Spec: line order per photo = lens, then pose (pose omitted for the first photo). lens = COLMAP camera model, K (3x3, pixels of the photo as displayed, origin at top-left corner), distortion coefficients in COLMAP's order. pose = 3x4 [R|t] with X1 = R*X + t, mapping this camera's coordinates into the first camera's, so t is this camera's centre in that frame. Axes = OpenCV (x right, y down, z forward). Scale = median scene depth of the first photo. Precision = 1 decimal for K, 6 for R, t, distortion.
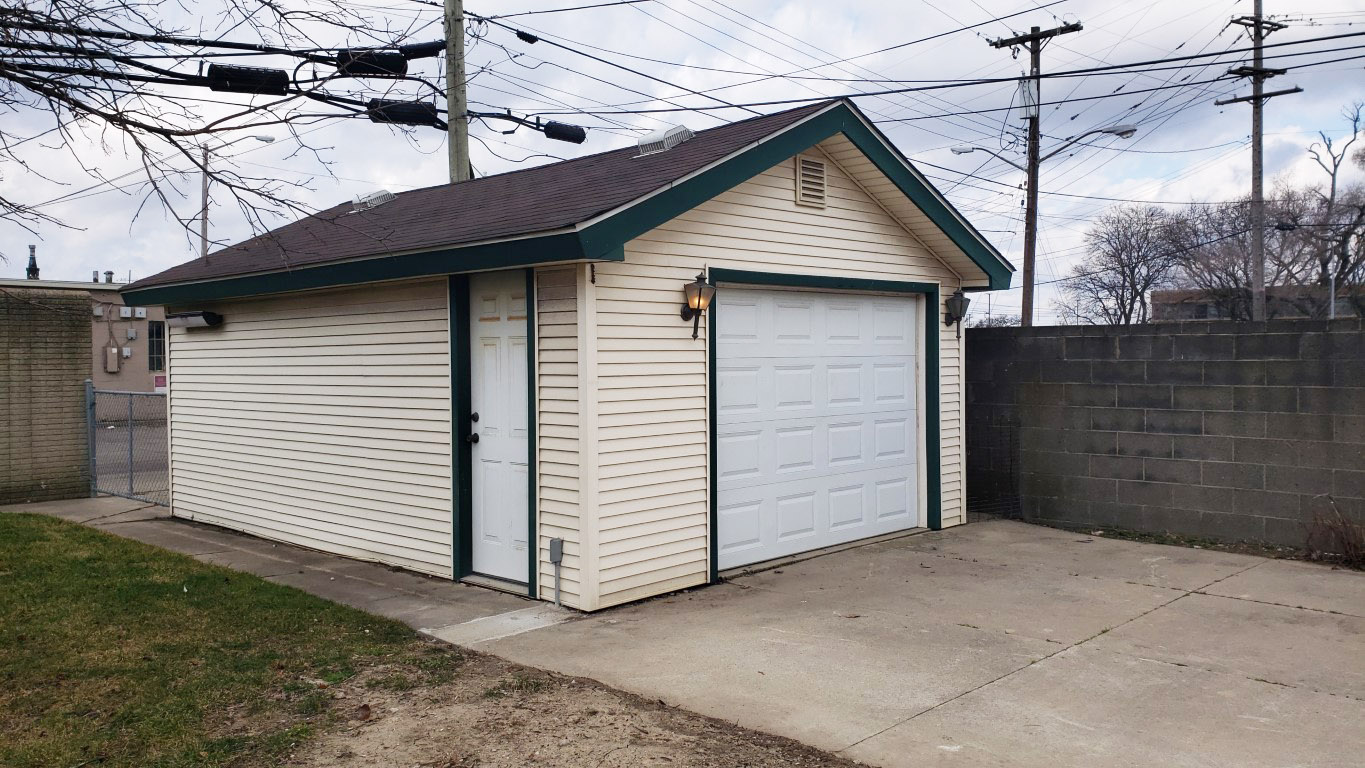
lens RADIAL K [[1052.2, 0, 679.5], [0, 1052.2, 381.6], [0, 0, 1]] dist [0.029772, -0.013764]
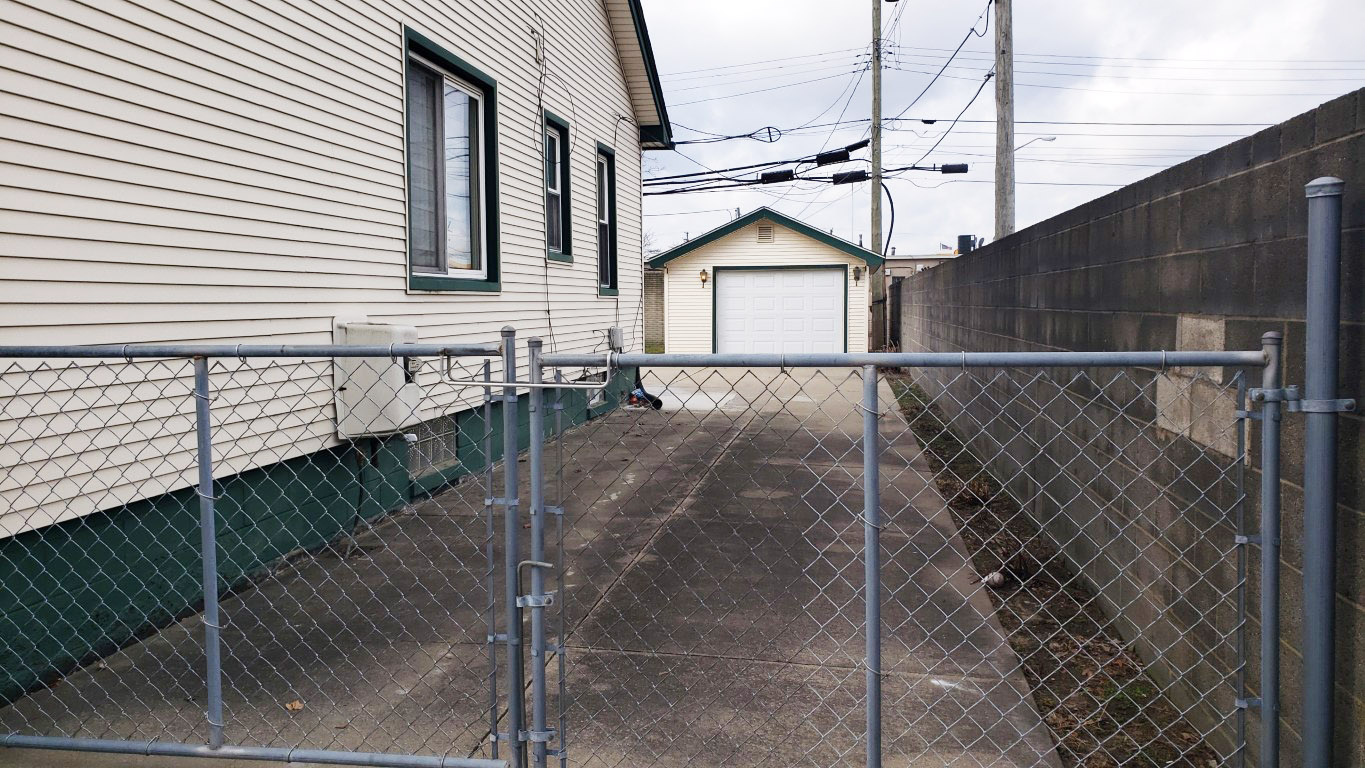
lens RADIAL K [[1052.2, 0, 677.4], [0, 1052.2, 391.8], [0, 0, 1]] dist [0.029772, -0.013764]
pose [[0.549648, 0.075872, -0.831943, 1.365485], [-0.025992, 0.996938, 0.073747, 0.022212], [0.834992, -0.018911, 0.549938, -0.449590]]
